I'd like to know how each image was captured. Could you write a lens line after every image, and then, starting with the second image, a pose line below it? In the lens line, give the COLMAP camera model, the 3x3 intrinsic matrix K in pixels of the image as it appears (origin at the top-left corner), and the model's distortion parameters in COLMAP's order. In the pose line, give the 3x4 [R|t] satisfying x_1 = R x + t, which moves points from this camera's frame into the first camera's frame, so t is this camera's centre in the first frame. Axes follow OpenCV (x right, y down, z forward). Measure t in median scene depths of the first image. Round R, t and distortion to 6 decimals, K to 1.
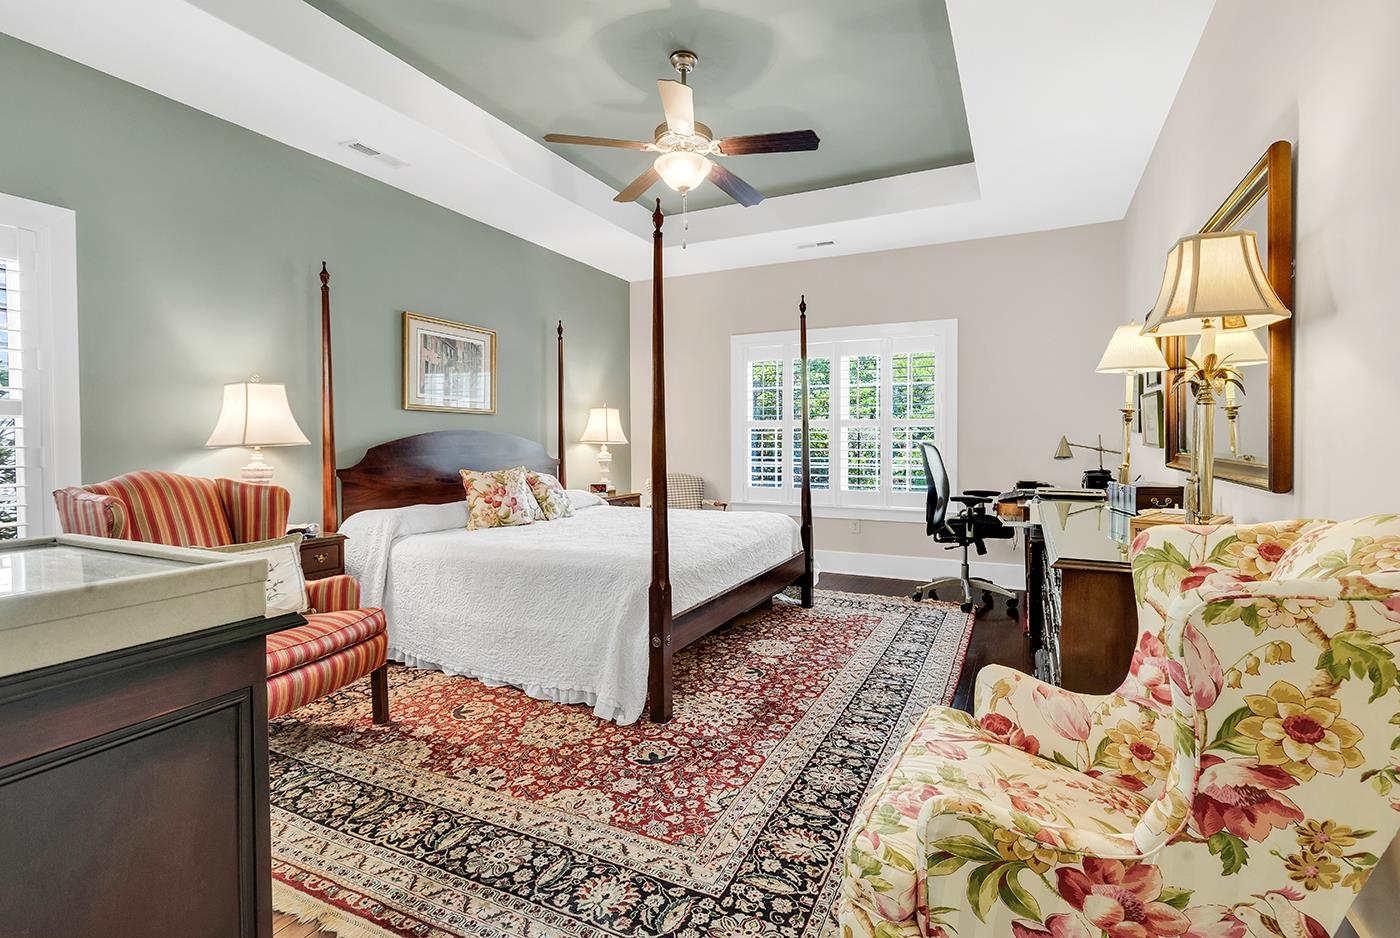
lens RADIAL K [[637.0, 0, 715.8], [0, 637.0, 446.8], [0, 0, 1]] dist [0.003592, 0.000405]
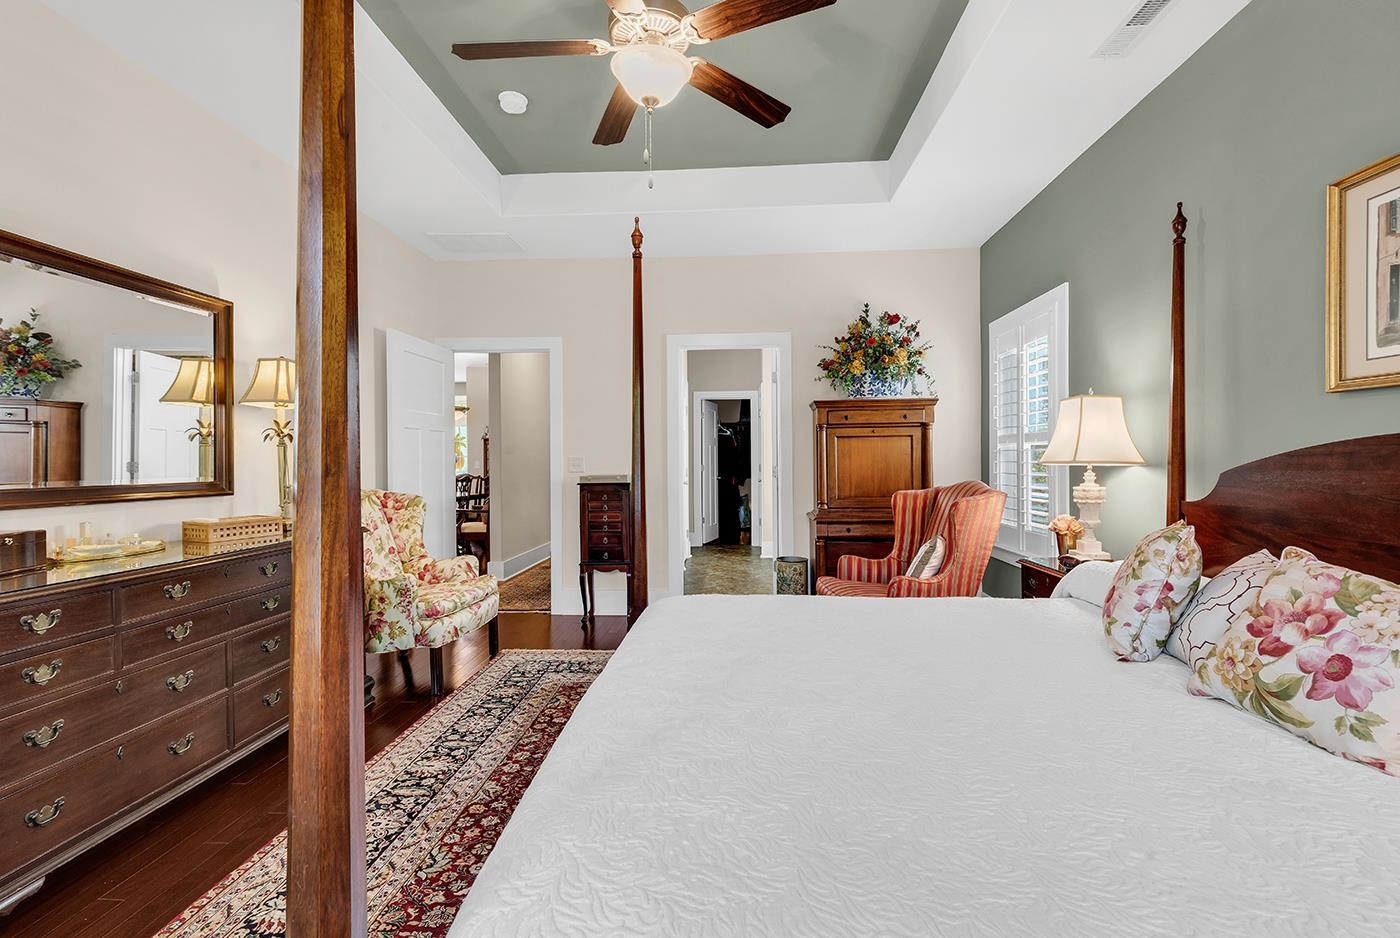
lens RADIAL K [[637.0, 0, 687.8], [0, 637.0, 462.2], [0, 0, 1]] dist [0.003592, 0.000405]
pose [[-0.933720, 0.014071, -0.357728, 0.195852], [0.008861, 0.999830, 0.016197, -0.029076], [0.357895, 0.011954, -0.933685, 1.946986]]
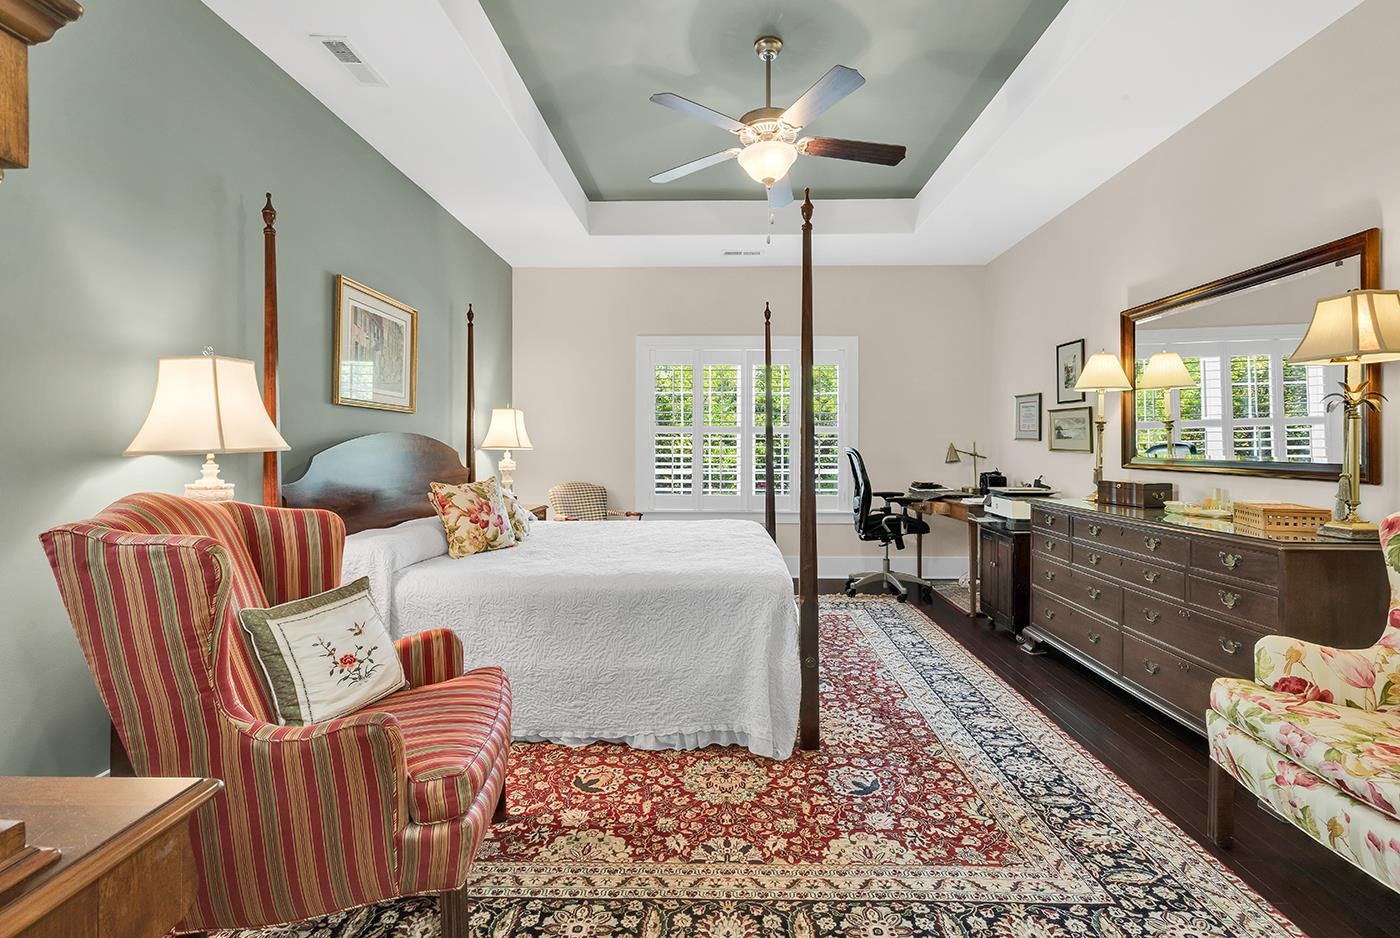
lens RADIAL K [[637.0, 0, 707.5], [0, 637.0, 443.2], [0, 0, 1]] dist [0.003592, 0.000405]
pose [[0.913087, 0.004844, 0.407736, -0.599213], [0.001971, 0.999865, -0.016291, 0.001424], [-0.407760, 0.015679, 0.912955, 0.203972]]
